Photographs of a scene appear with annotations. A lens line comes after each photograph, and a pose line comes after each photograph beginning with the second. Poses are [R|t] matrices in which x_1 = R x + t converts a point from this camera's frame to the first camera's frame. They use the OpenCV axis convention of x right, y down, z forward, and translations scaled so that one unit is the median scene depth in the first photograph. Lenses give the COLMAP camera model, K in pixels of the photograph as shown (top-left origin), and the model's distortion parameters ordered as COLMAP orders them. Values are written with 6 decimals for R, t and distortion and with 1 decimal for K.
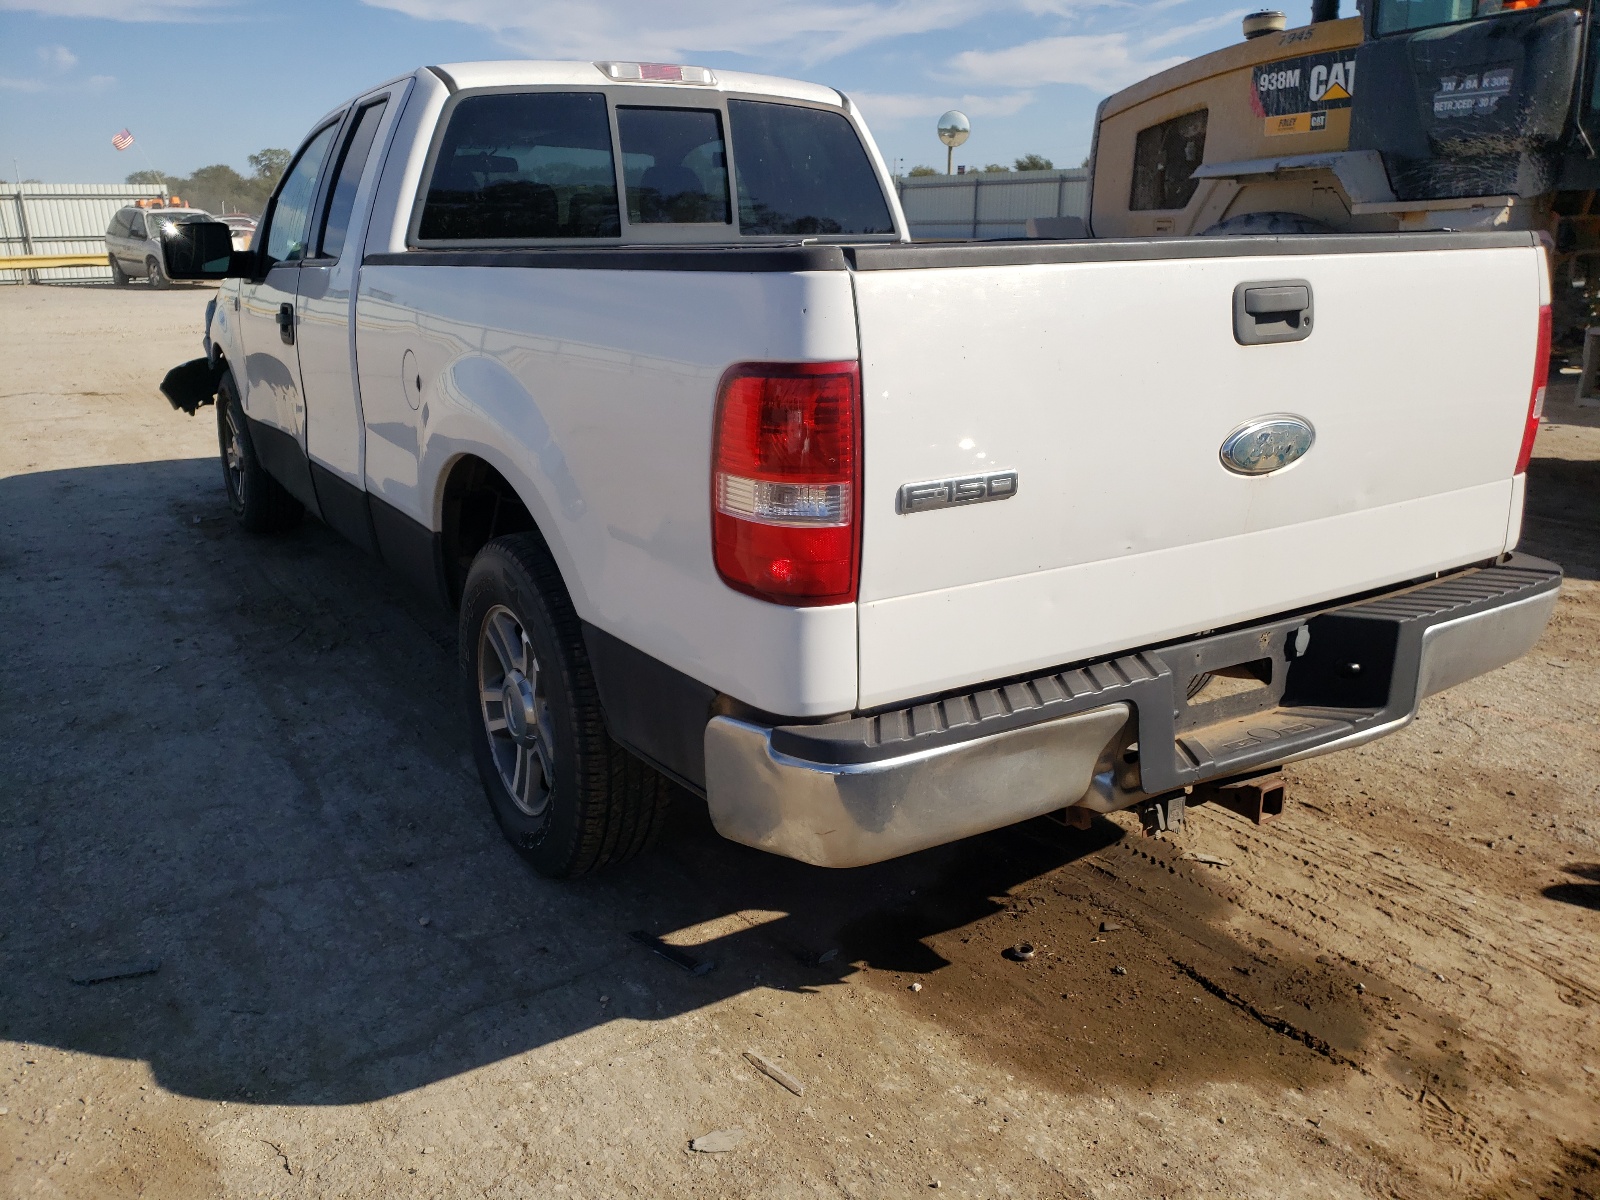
lens RADIAL K [[1182.0, 0, 762.9], [0, 1182.0, 598.2], [0, 0, 1]] dist [0.024298, -0.003578]
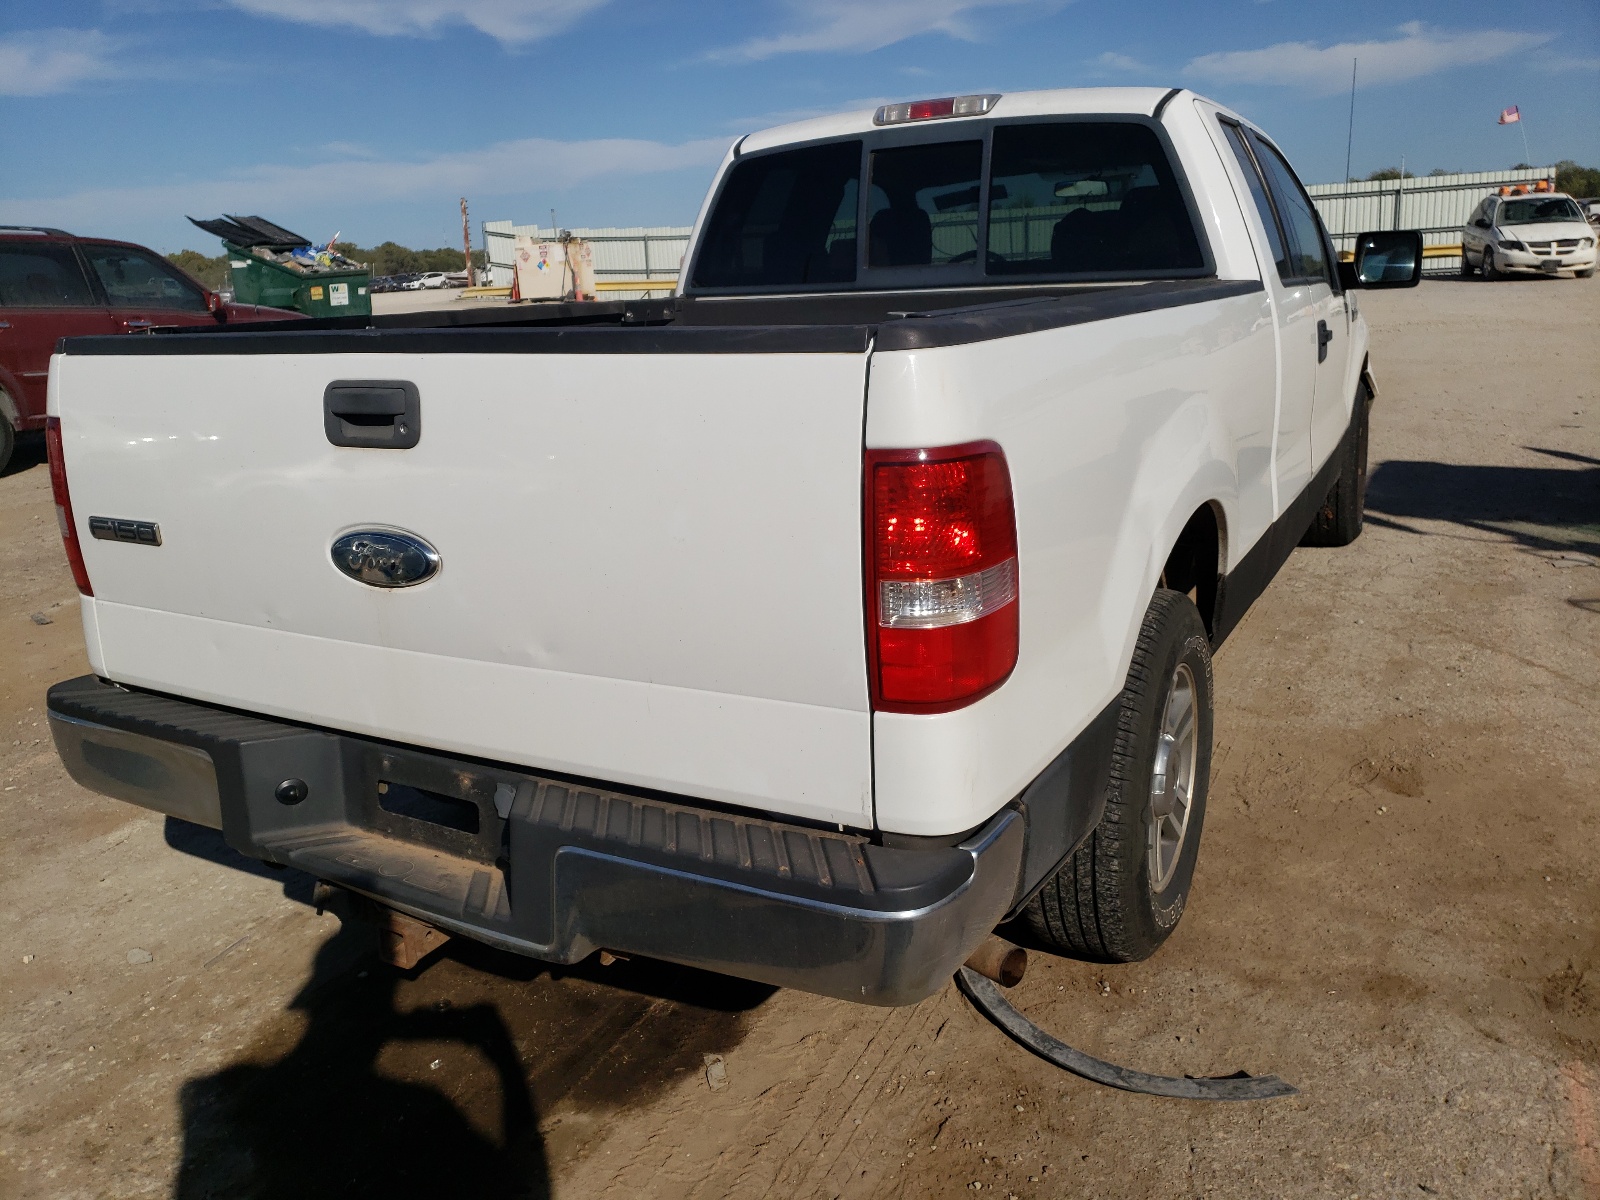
lens RADIAL K [[1190.3, 0, 787.9], [0, 1190.3, 587.1], [0, 0, 1]] dist [0.020764, -0.003071]
pose [[0.520489, 0.212664, -0.826961, 1.242317], [-0.212950, 0.970216, 0.115473, -0.255597], [0.826888, 0.115999, 0.550274, 0.689051]]
